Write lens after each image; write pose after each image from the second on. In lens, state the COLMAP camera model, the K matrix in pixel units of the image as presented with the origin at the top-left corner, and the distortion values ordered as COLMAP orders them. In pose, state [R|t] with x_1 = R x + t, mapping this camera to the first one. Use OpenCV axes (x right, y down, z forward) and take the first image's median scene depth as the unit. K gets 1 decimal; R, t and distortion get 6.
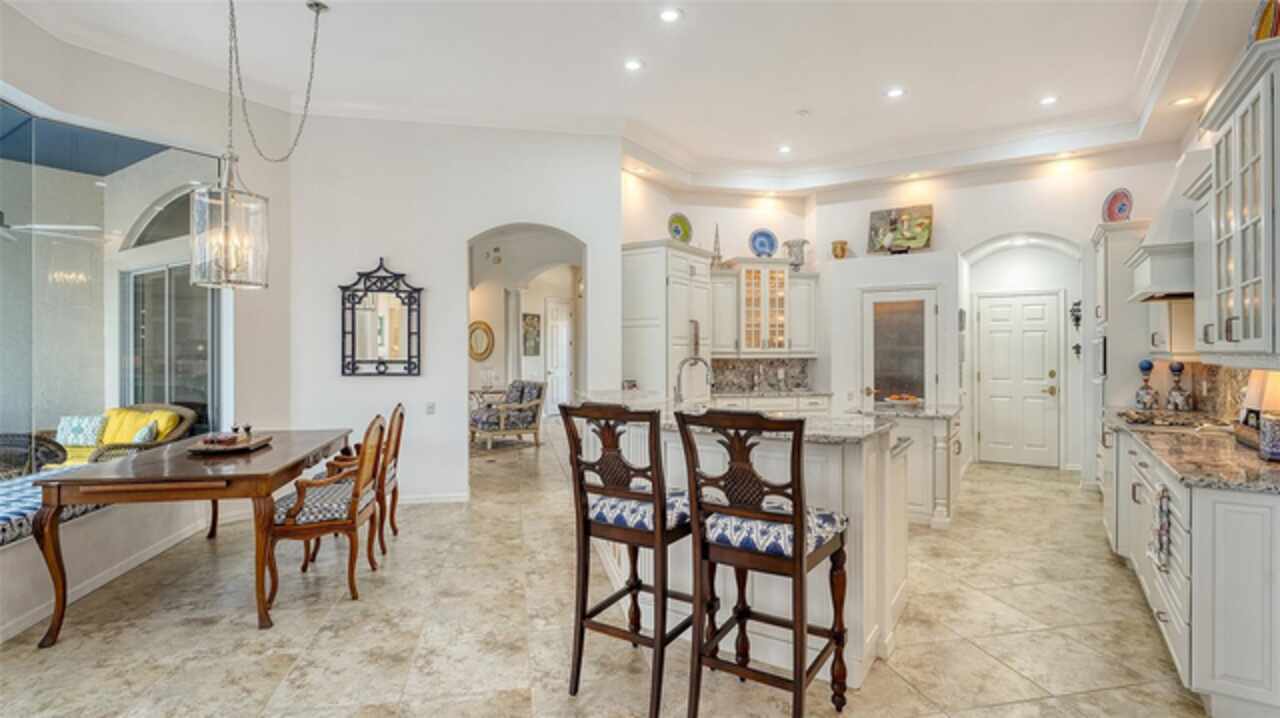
lens RADIAL K [[620.9, 0, 637.8], [0, 620.9, 355.5], [0, 0, 1]] dist [-0.001772, -0.000388]
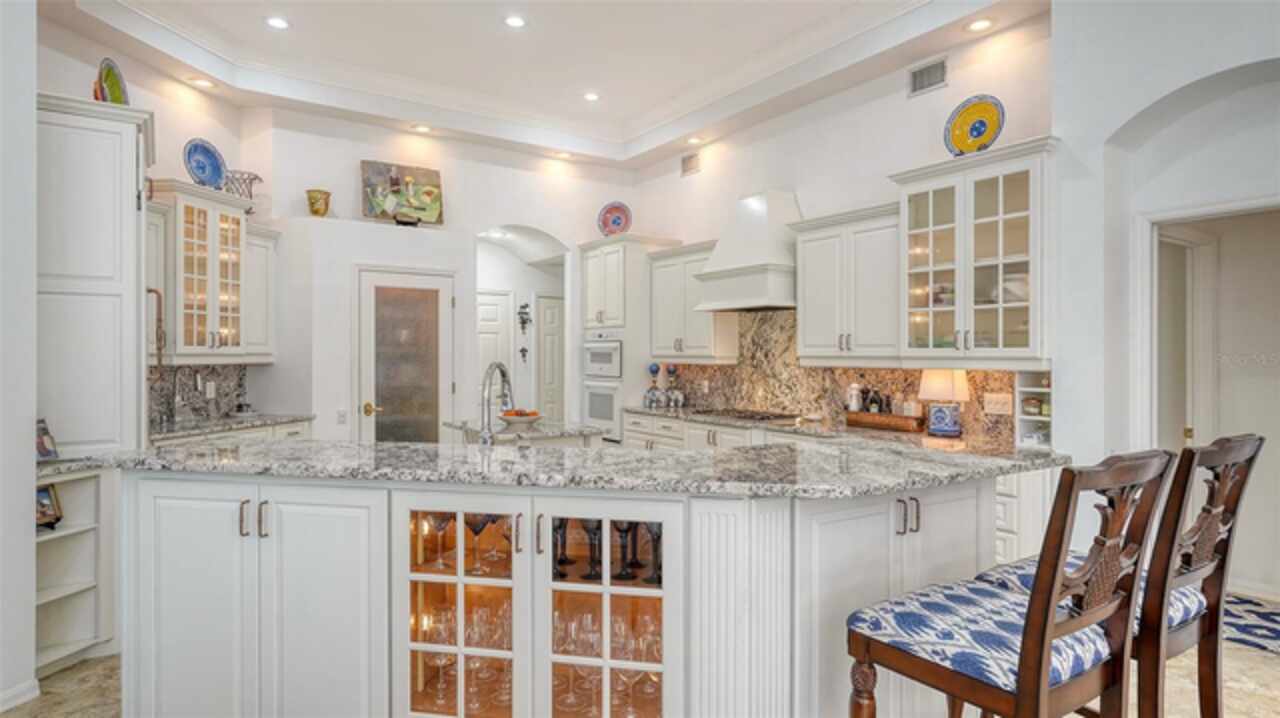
lens RADIAL K [[695.3, 0, 636.2], [0, 695.3, 359.5], [0, 0, 1]] dist [0.007457, 0.000608]
pose [[0.399110, -0.003475, 0.916896, -0.242623], [0.000794, 0.999994, 0.003444, -0.002434], [-0.916903, -0.000647, 0.399111, 0.391910]]
